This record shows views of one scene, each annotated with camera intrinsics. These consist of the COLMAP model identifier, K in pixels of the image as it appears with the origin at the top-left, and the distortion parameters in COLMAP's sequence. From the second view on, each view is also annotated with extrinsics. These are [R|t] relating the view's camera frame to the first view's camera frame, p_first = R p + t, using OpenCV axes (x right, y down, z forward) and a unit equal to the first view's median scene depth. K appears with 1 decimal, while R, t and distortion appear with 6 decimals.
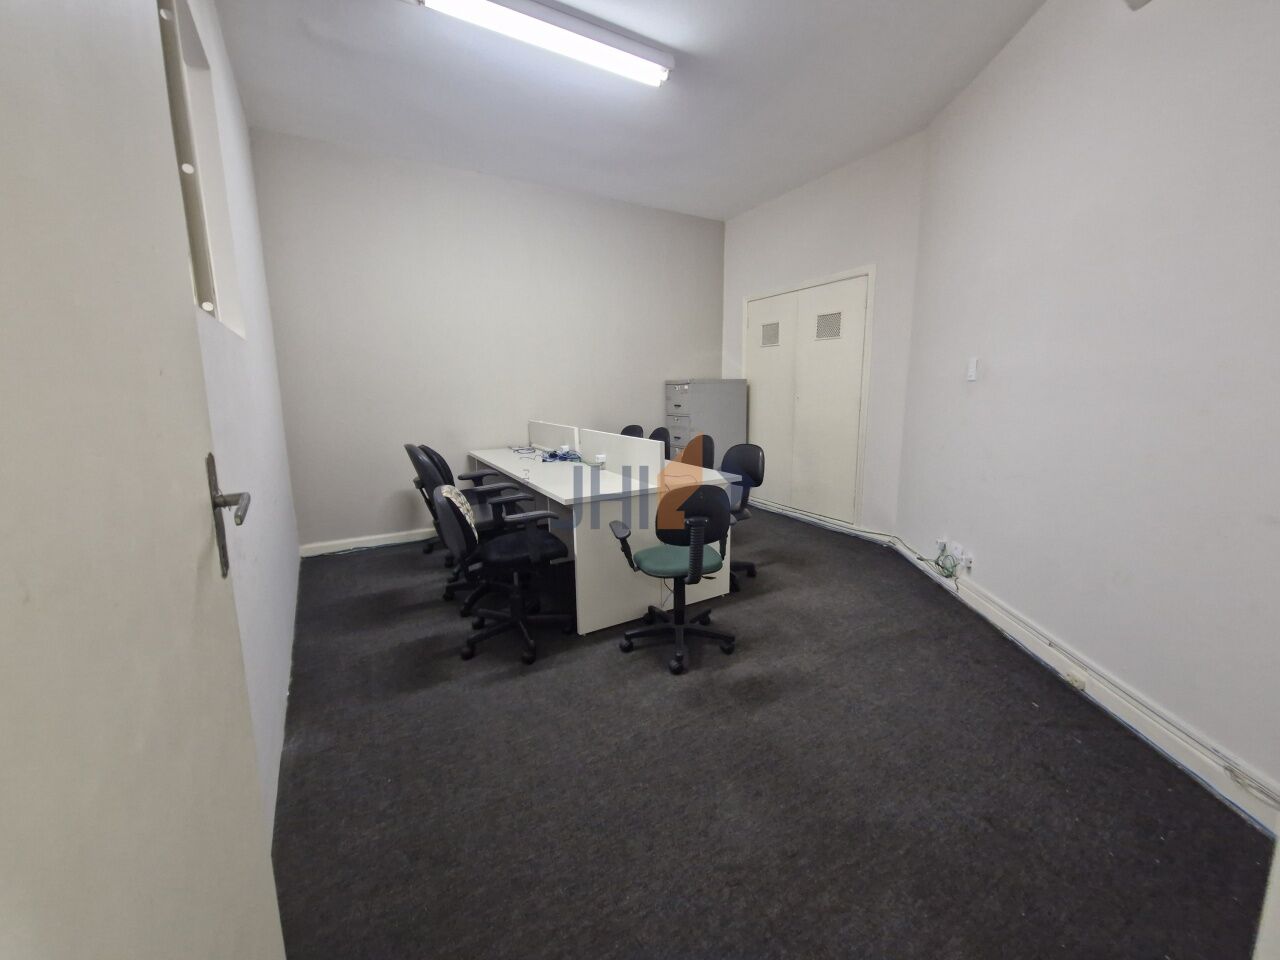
lens RADIAL K [[492.0, 0, 645.4], [0, 492.0, 466.4], [0, 0, 1]] dist [0.006959, -0.003564]
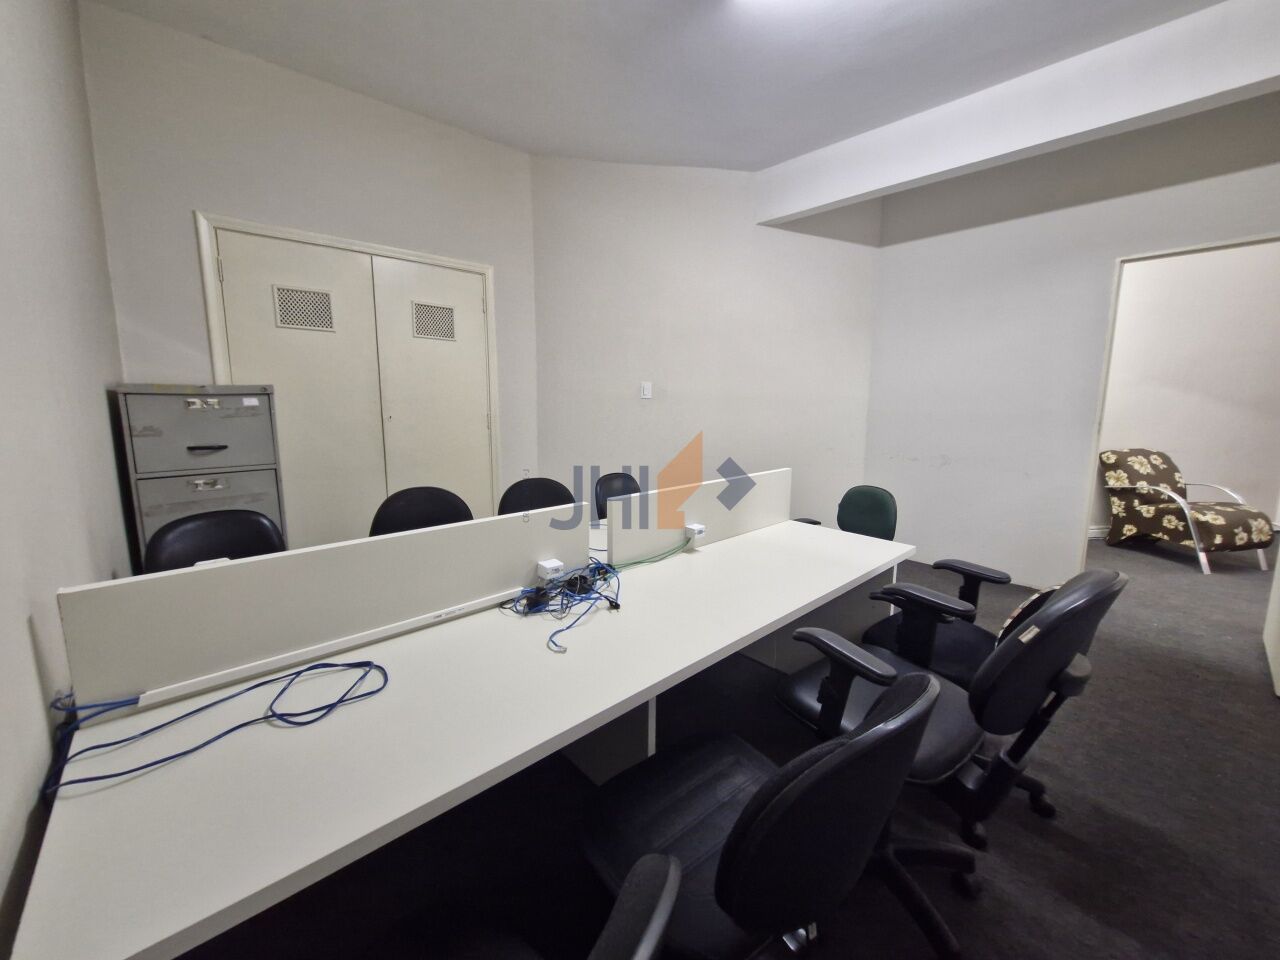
lens RADIAL K [[499.4, 0, 647.1], [0, 499.4, 467.9], [0, 0, 1]] dist [-0.000484, -0.000694]
pose [[-0.200188, -0.127584, 0.971415, -0.473586], [0.150466, 0.975720, 0.159157, -0.140885], [-0.968135, 0.178026, -0.176130, 0.868440]]
